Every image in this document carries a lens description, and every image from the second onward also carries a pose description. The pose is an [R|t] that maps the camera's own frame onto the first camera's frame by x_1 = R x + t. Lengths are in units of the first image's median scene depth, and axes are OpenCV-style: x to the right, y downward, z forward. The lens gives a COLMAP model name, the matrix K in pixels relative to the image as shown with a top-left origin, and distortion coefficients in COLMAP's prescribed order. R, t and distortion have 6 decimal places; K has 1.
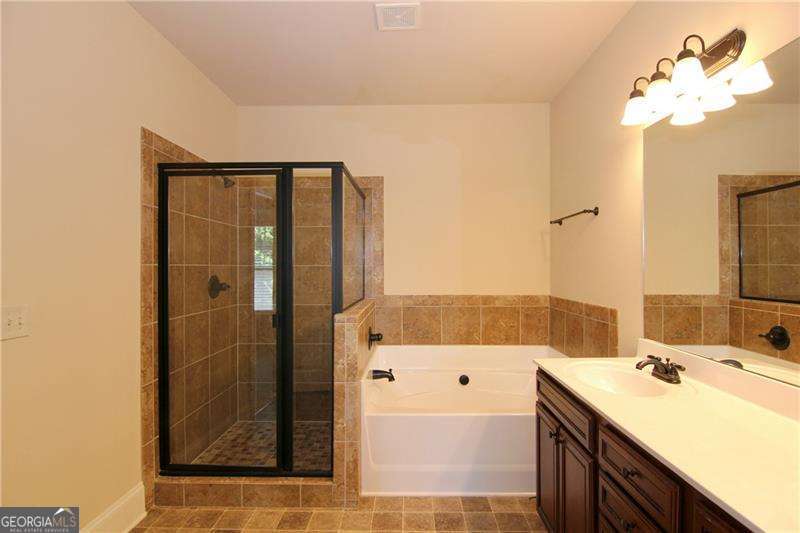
lens RADIAL K [[405.4, 0, 403.6], [0, 405.4, 269.0], [0, 0, 1]] dist [-0.019360, -0.001388]
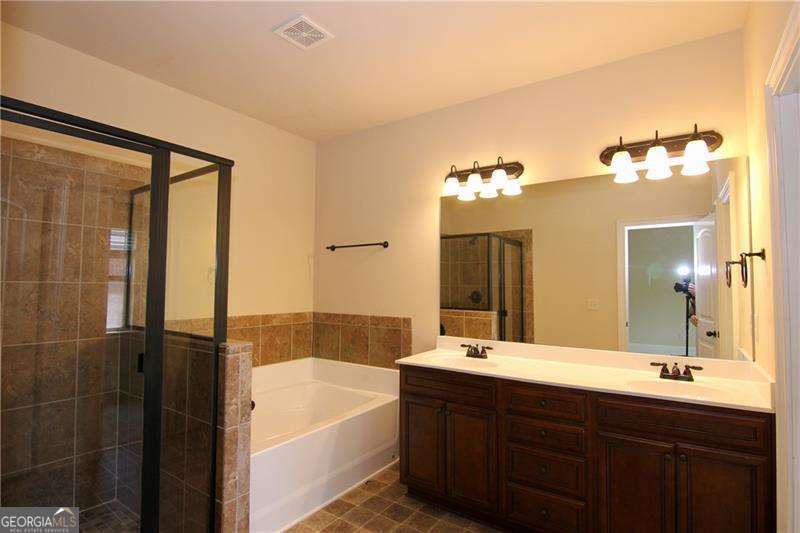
lens RADIAL K [[405.4, 0, 403.6], [0, 405.4, 269.0], [0, 0, 1]] dist [-0.019360, -0.001388]
pose [[0.552172, 0.040200, 0.832760, -0.578322], [-0.003530, 0.998941, -0.045881, -0.003444], [-0.833723, 0.022395, 0.551729, 0.222469]]
